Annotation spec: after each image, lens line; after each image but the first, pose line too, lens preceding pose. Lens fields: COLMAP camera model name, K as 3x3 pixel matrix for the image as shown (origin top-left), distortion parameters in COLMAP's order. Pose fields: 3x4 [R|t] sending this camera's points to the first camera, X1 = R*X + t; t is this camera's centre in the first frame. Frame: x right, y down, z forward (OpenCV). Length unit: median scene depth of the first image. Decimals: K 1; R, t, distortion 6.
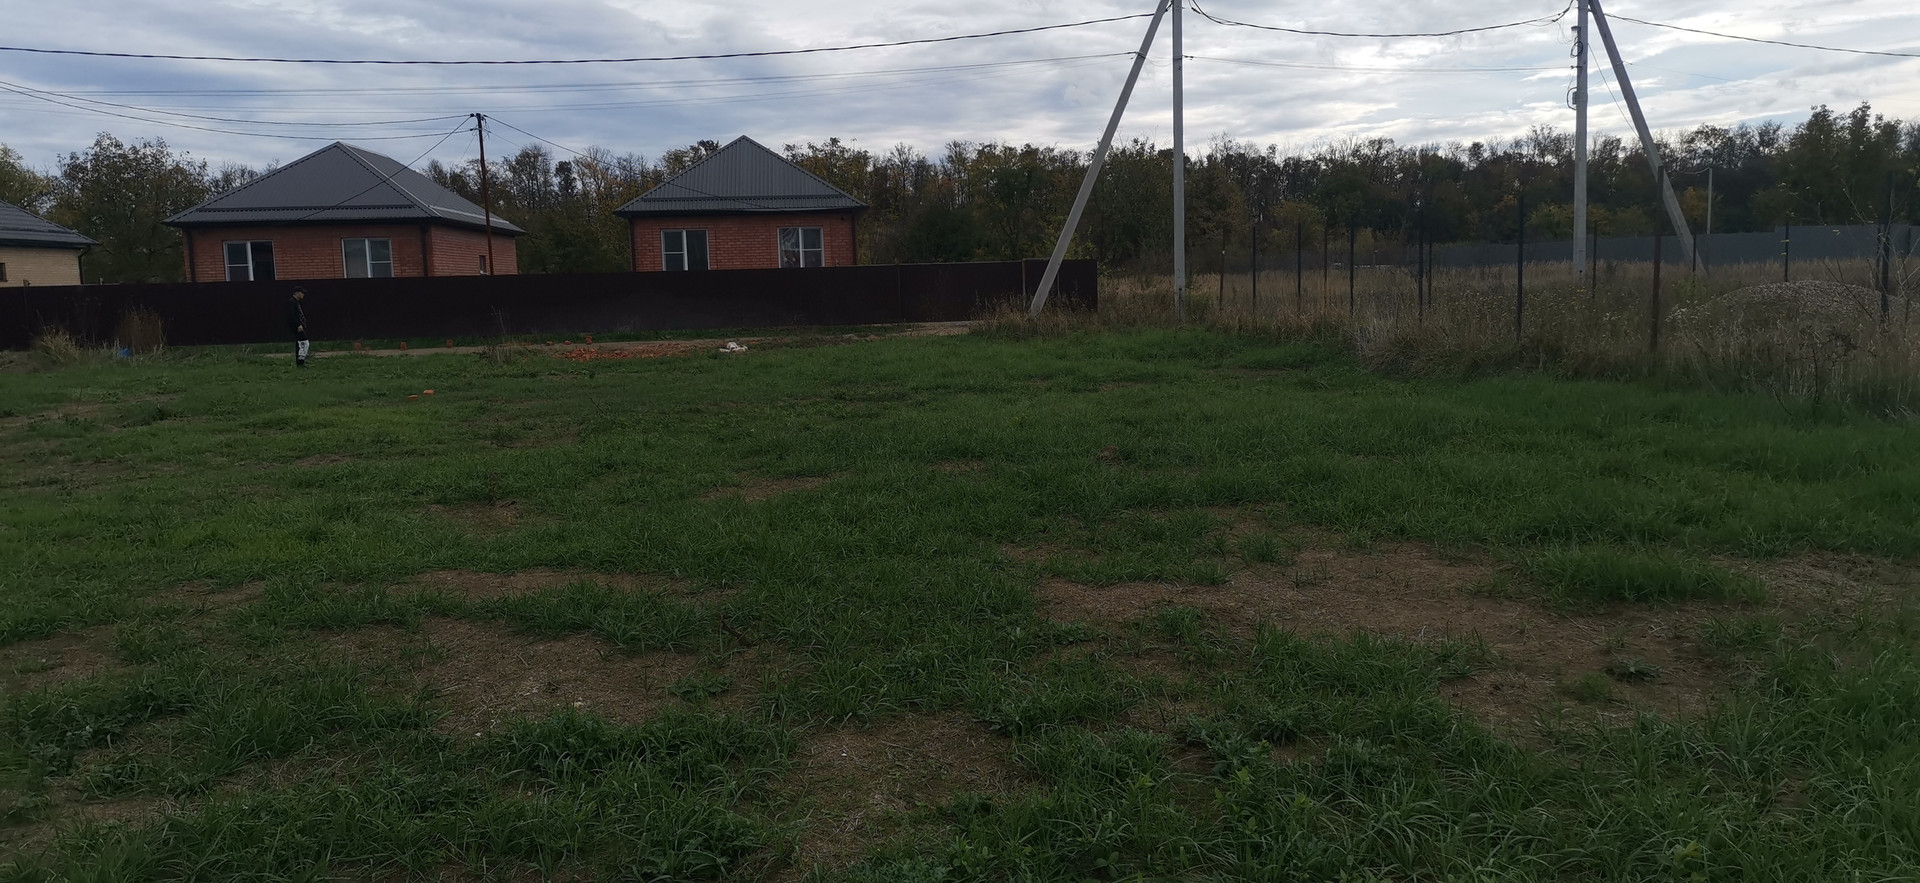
lens RADIAL K [[1444.2, 0, 973.8], [0, 1444.2, 440.6], [0, 0, 1]] dist [0.108390, -0.131602]
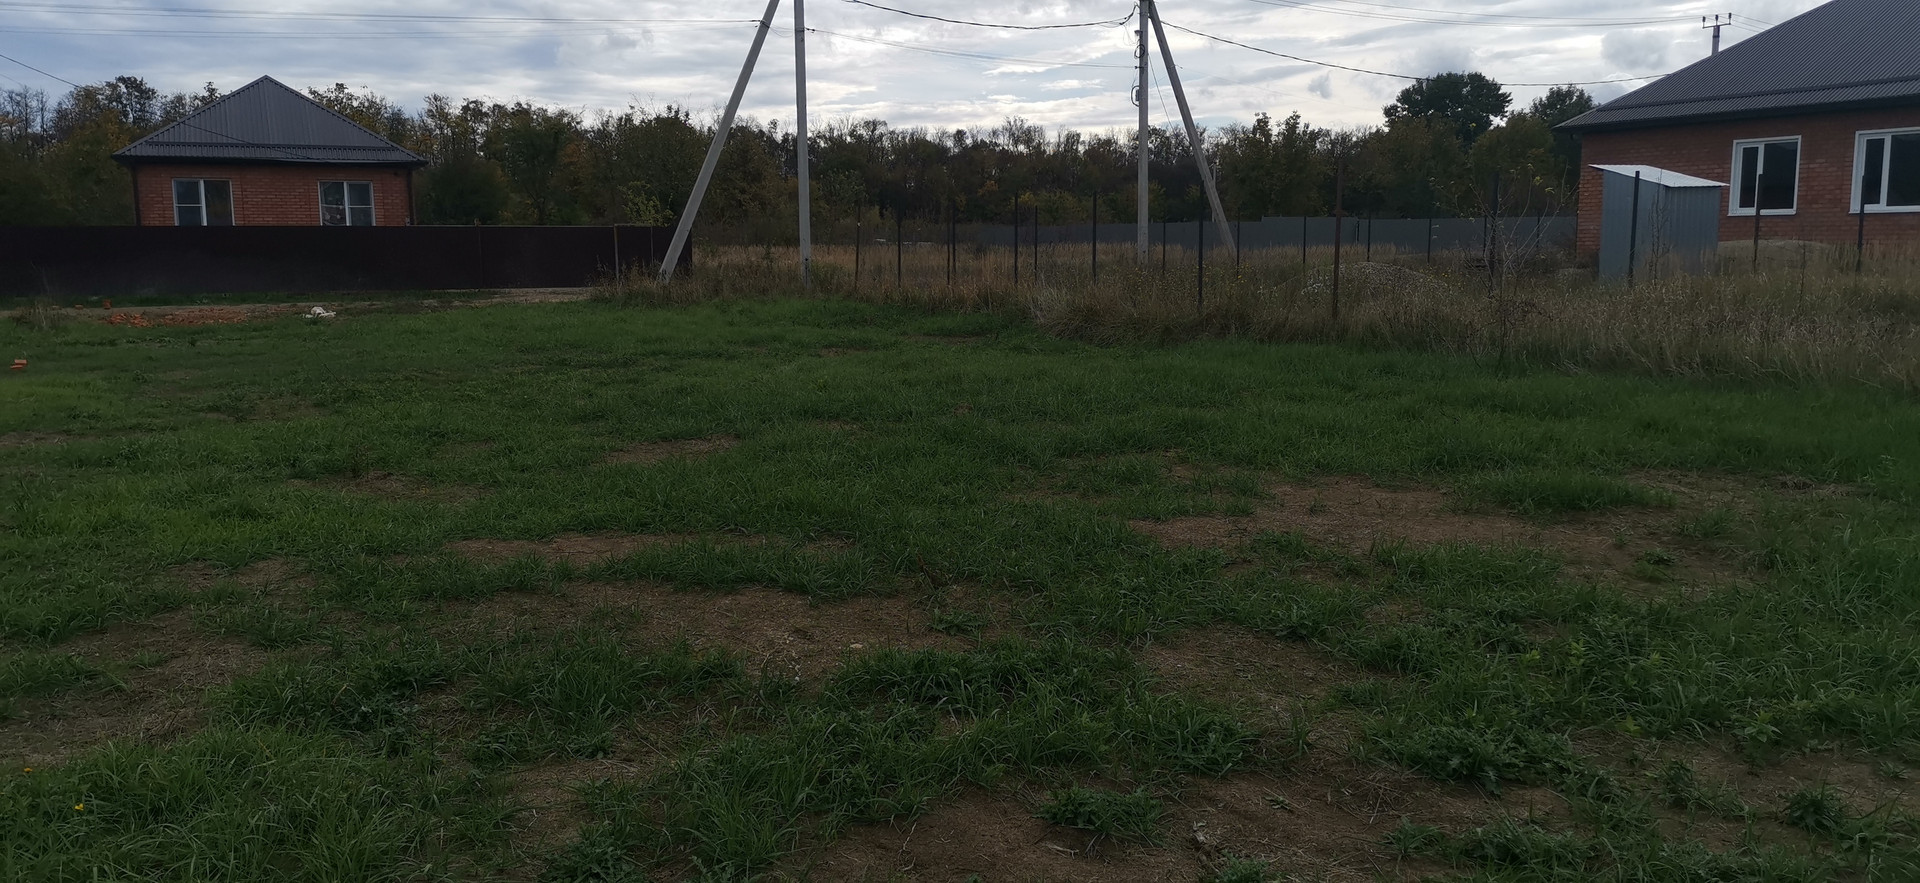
lens RADIAL K [[1444.2, 0, 973.8], [0, 1444.2, 440.6], [0, 0, 1]] dist [0.108390, -0.131602]
pose [[0.940708, -0.023727, 0.338388, -0.040480], [0.017510, 0.999617, 0.021415, 0.001201], [-0.338766, -0.014220, 0.940763, 0.000963]]
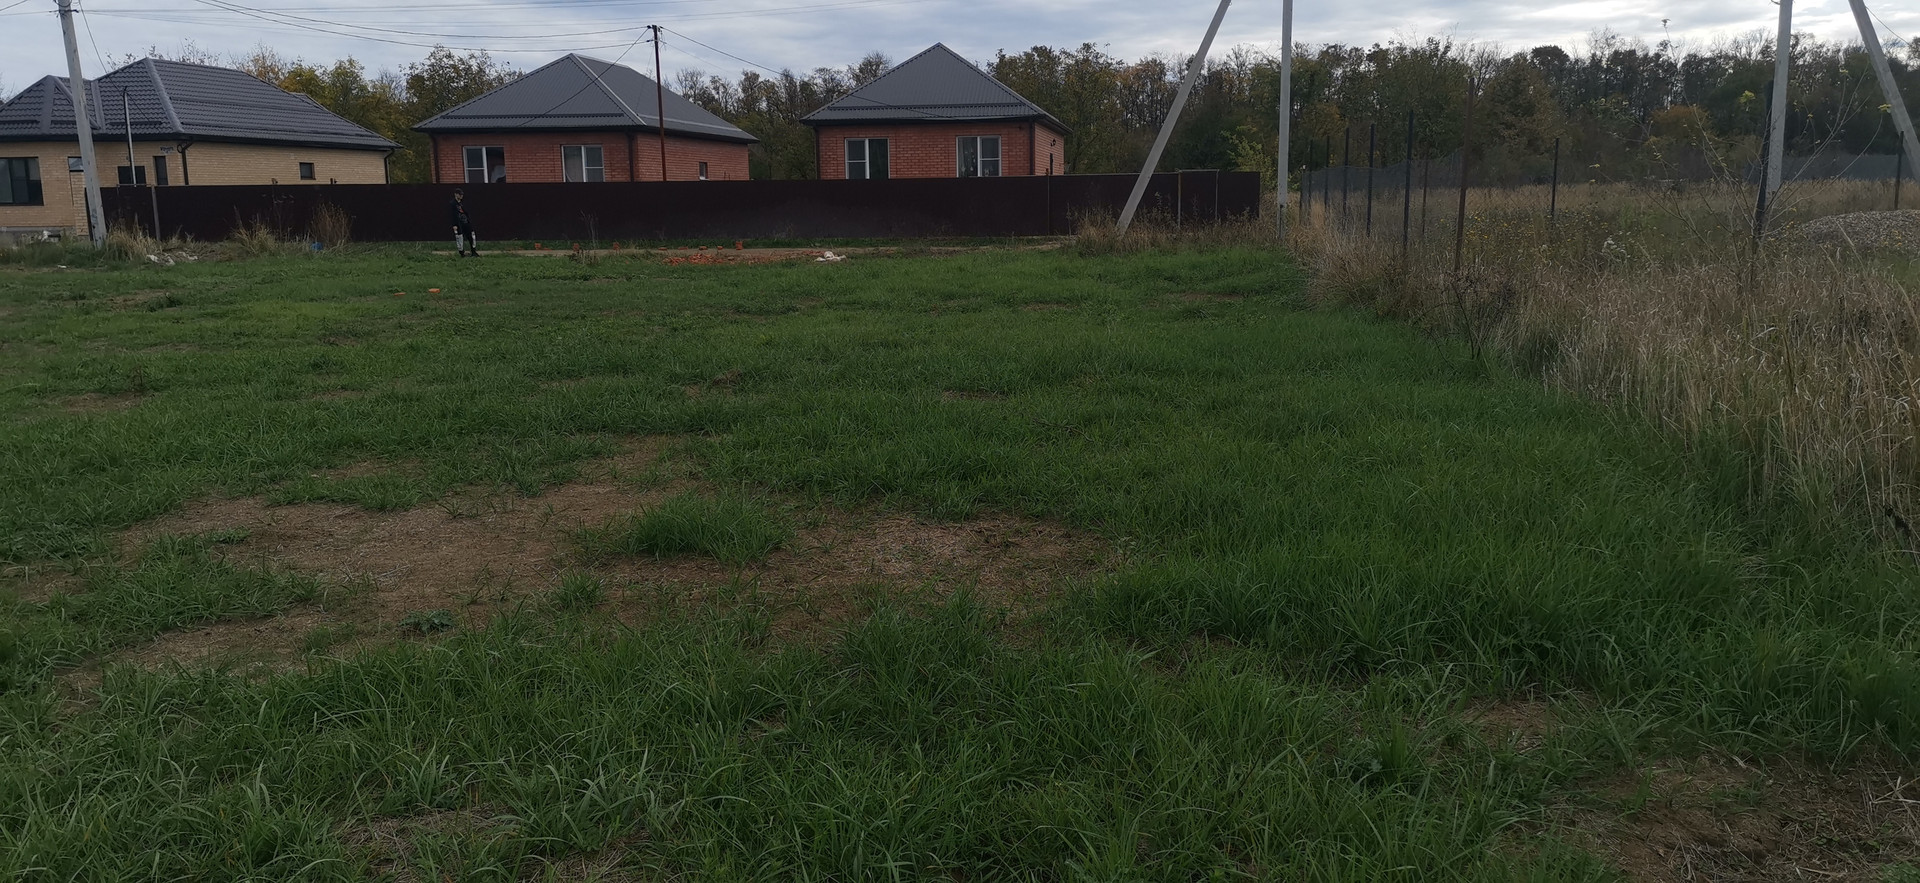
lens RADIAL K [[1444.2, 0, 973.8], [0, 1444.2, 440.6], [0, 0, 1]] dist [0.108390, -0.131602]
pose [[0.970115, 0.056060, -0.236080, 0.077748], [-0.041273, 0.996891, 0.067123, -0.003296], [0.239109, -0.055374, 0.969413, 0.012039]]
